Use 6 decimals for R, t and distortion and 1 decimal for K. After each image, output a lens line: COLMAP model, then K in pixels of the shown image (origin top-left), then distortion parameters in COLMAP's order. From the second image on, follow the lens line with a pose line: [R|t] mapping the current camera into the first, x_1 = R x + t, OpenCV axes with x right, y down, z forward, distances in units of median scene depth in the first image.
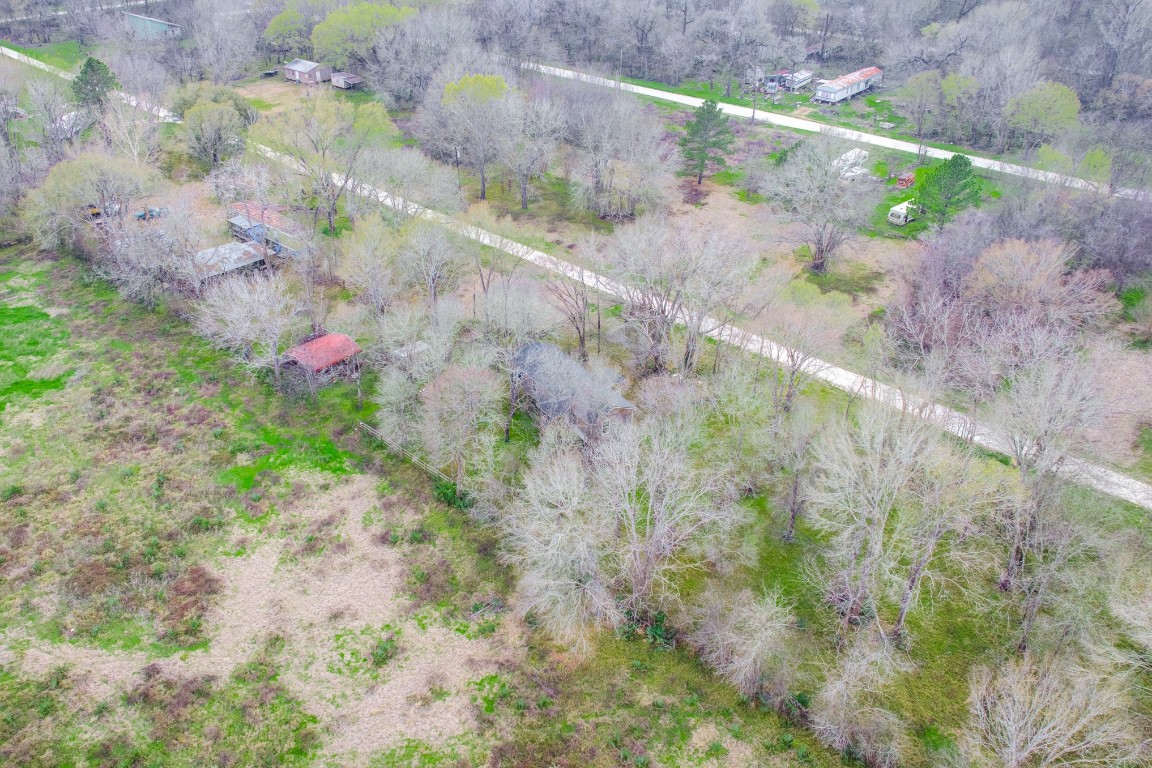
lens RADIAL K [[934.6, 0, 524.2], [0, 934.6, 386.9], [0, 0, 1]] dist [0.036998, -0.028202]
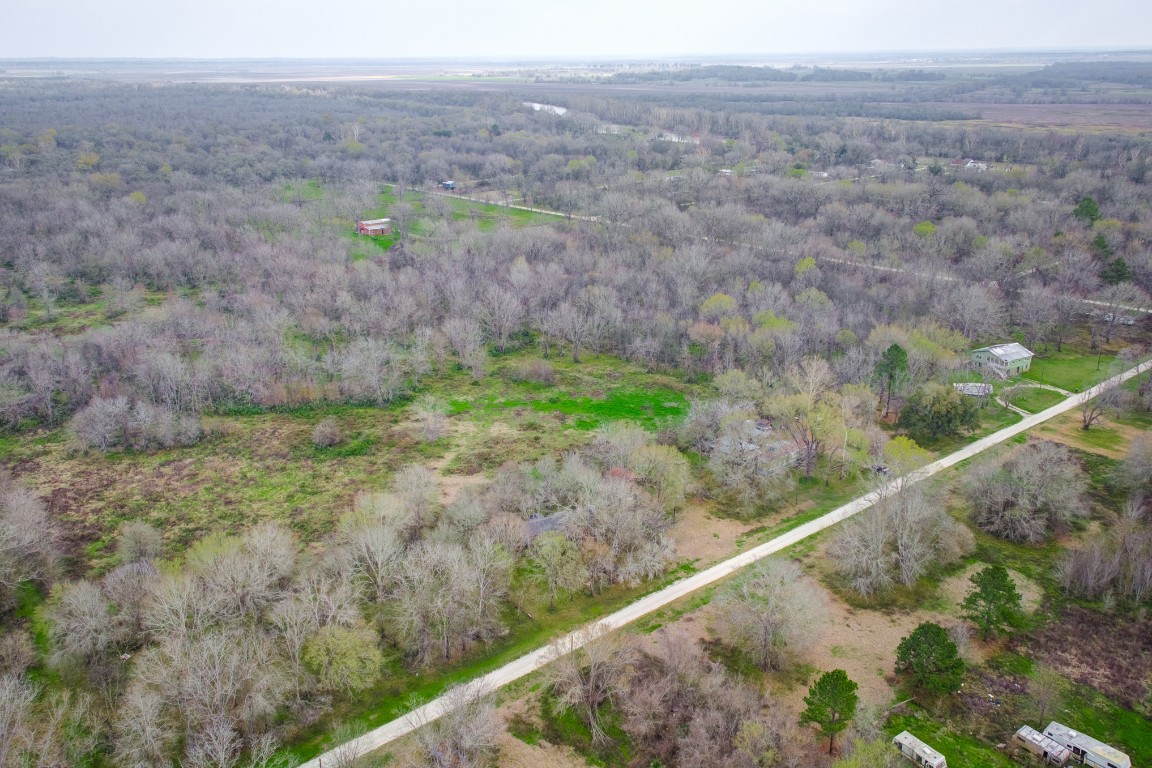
lens RADIAL K [[934.6, 0, 576.8], [0, 934.6, 386.4], [0, 0, 1]] dist [0.036998, -0.028202]
pose [[-0.111686, 0.337230, -0.934774, 2.039567], [-0.508604, 0.788723, 0.345309, -1.059265], [0.853726, 0.513996, 0.083427, 0.846111]]
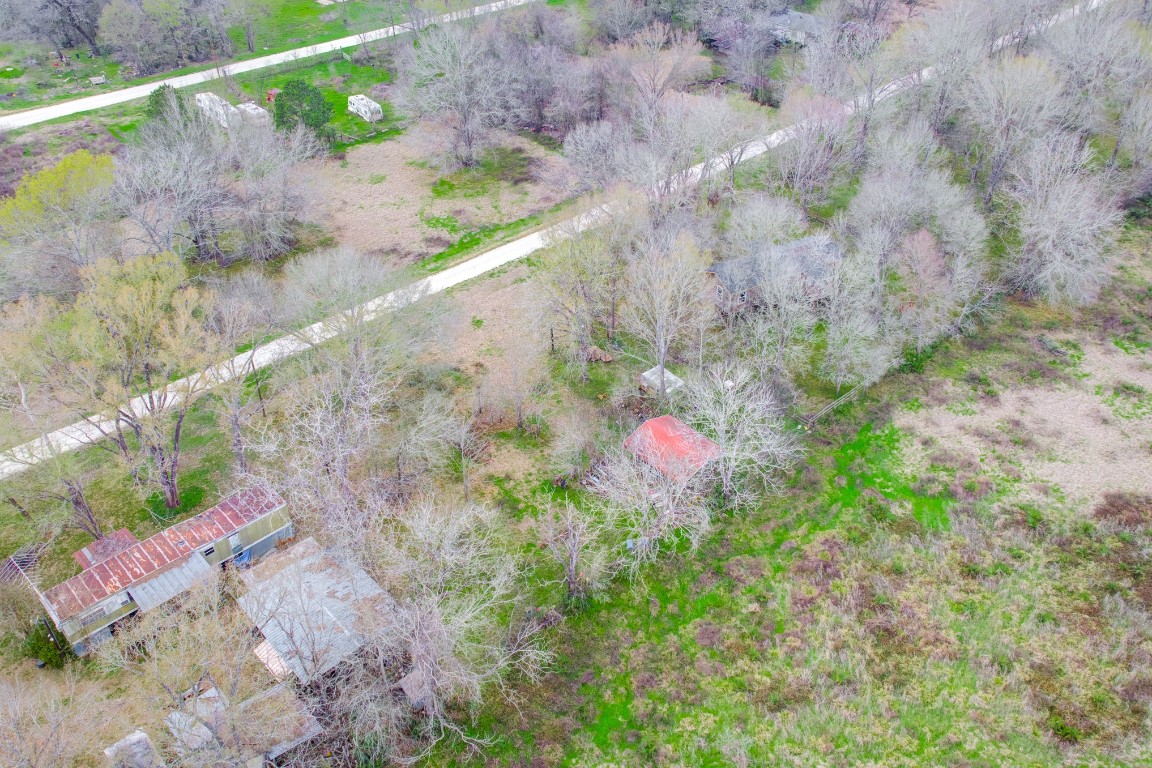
lens RADIAL K [[934.6, 0, 576.1], [0, 934.6, 381.2], [0, 0, 1]] dist [0.036998, -0.028202]
pose [[0.047962, -0.588672, 0.806948, -1.020542], [0.527479, 0.700969, 0.480008, -0.613008], [-0.848213, 0.402626, 0.344132, 1.021596]]
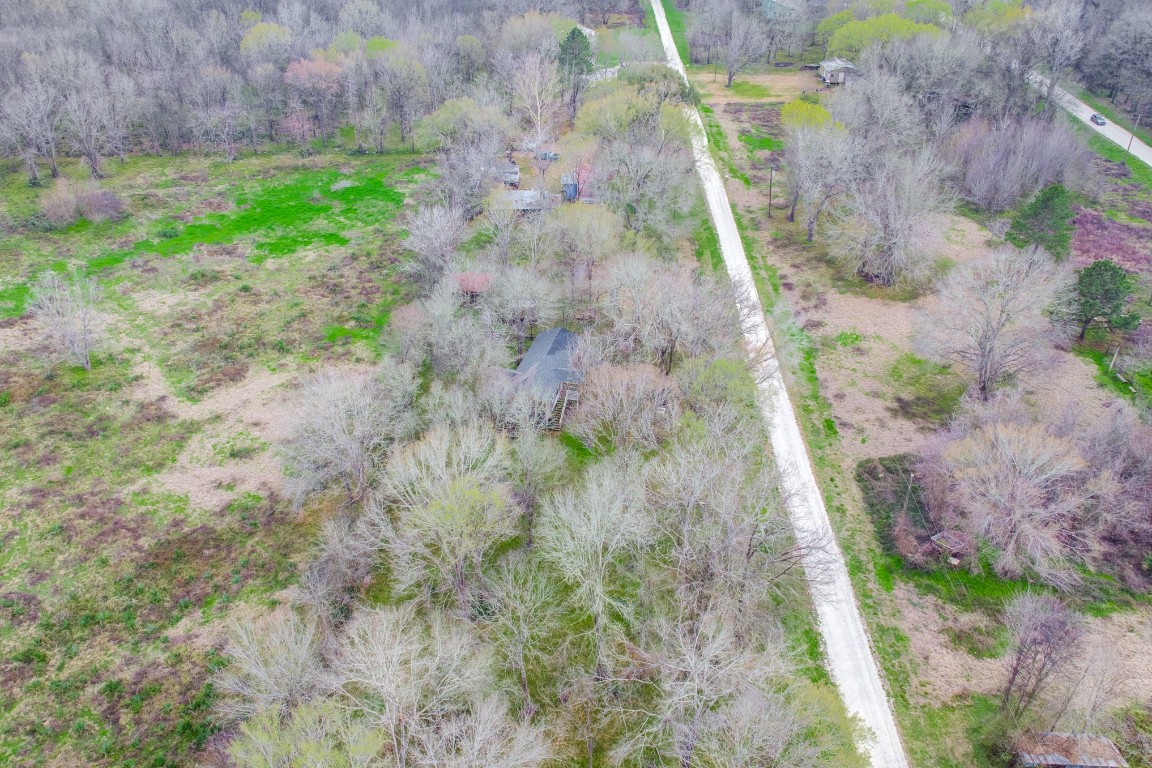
lens RADIAL K [[934.6, 0, 560.0], [0, 934.6, 385.7], [0, 0, 1]] dist [0.036998, -0.028202]
pose [[0.682932, 0.391337, -0.616814, 0.915795], [-0.373779, 0.912686, 0.165208, -0.211038], [0.627610, 0.117726, 0.769576, 0.142134]]
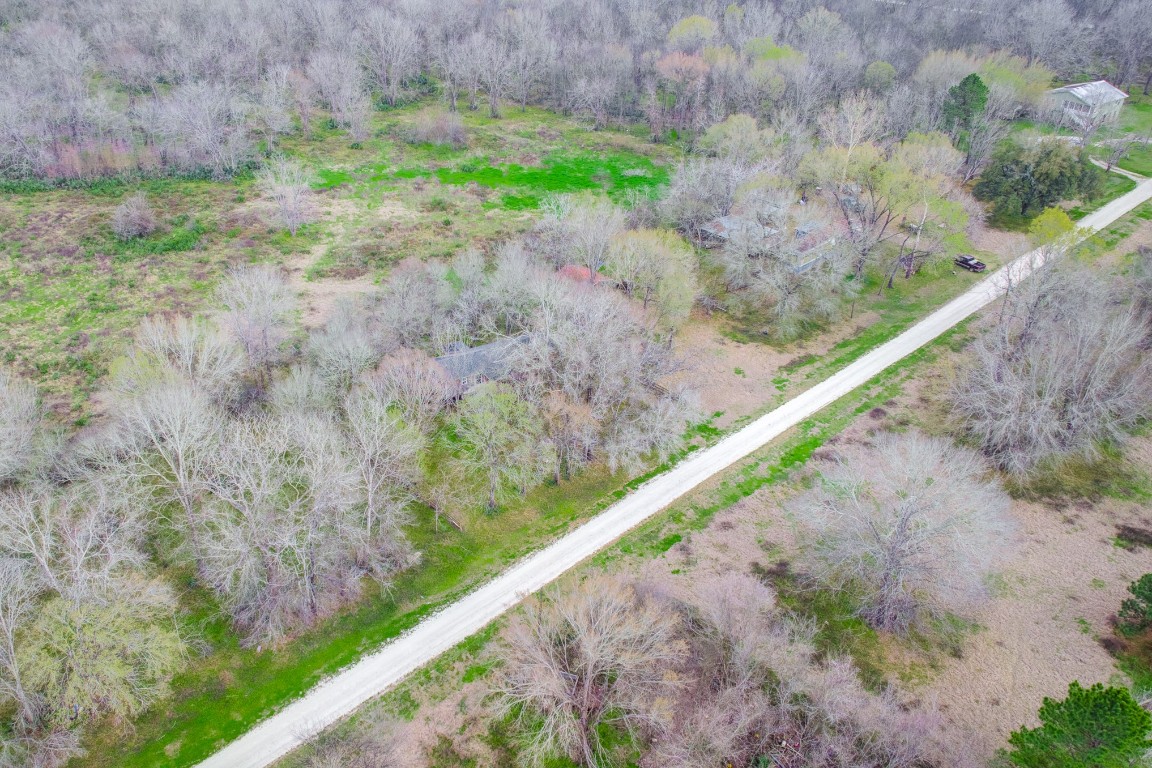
lens RADIAL K [[934.6, 0, 500.0], [0, 934.6, 384.6], [0, 0, 1]] dist [0.036998, -0.028202]
pose [[-0.079358, 0.535396, -0.840865, 1.250023], [-0.510964, 0.702436, 0.495479, -0.671565], [0.855931, 0.468971, 0.217824, 0.888924]]
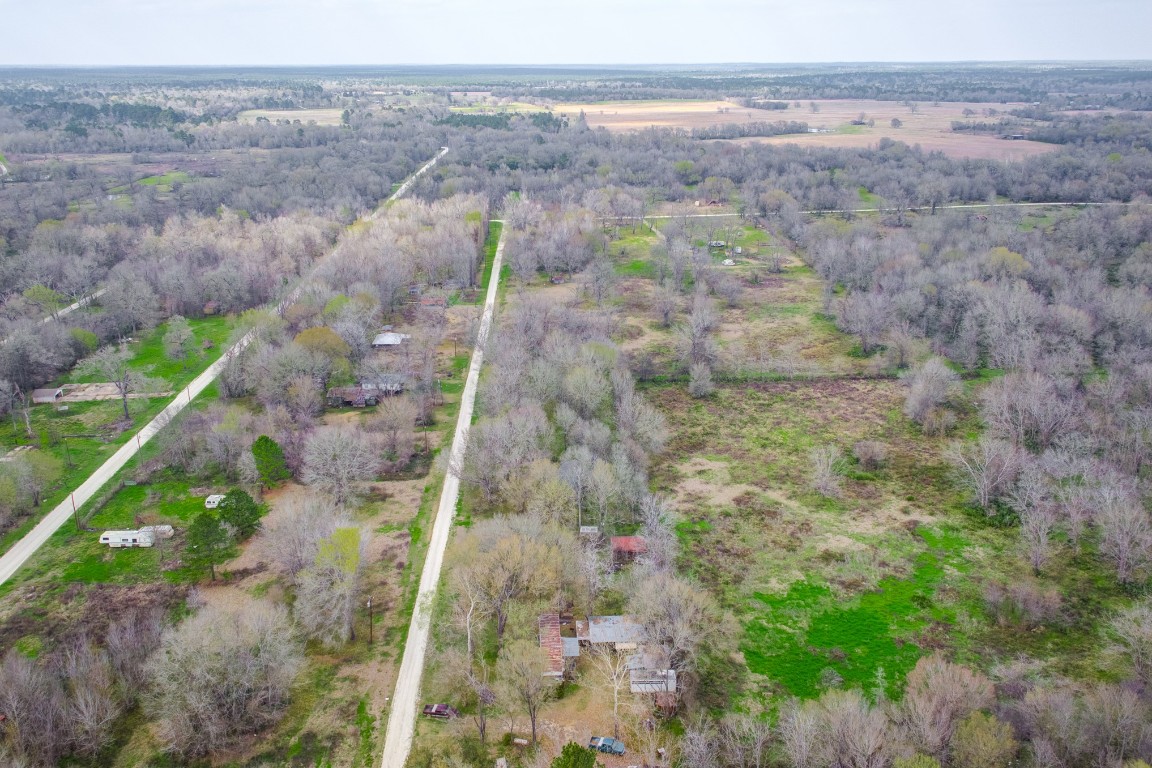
lens RADIAL K [[934.6, 0, 575.3], [0, 934.6, 382.0], [0, 0, 1]] dist [0.036998, -0.028202]
pose [[-0.730861, -0.213311, 0.648337, -1.615317], [0.361492, 0.684756, 0.632797, -1.854328], [-0.578936, 0.696855, -0.423351, 2.079705]]
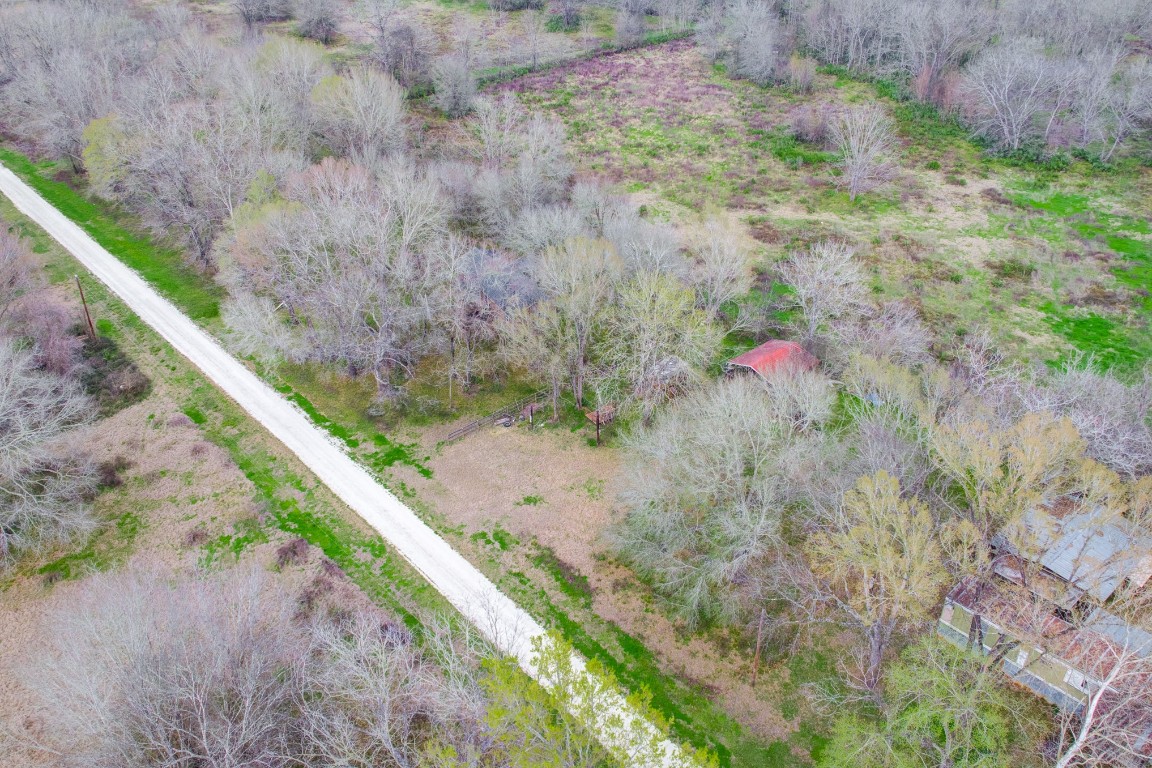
lens RADIAL K [[934.6, 0, 562.0], [0, 934.6, 386.2], [0, 0, 1]] dist [0.036998, -0.028202]
pose [[-0.998053, -0.025162, 0.057077, -0.093169], [0.040163, 0.440884, 0.896665, -1.047411], [-0.047726, 0.897211, -0.439015, 1.821176]]
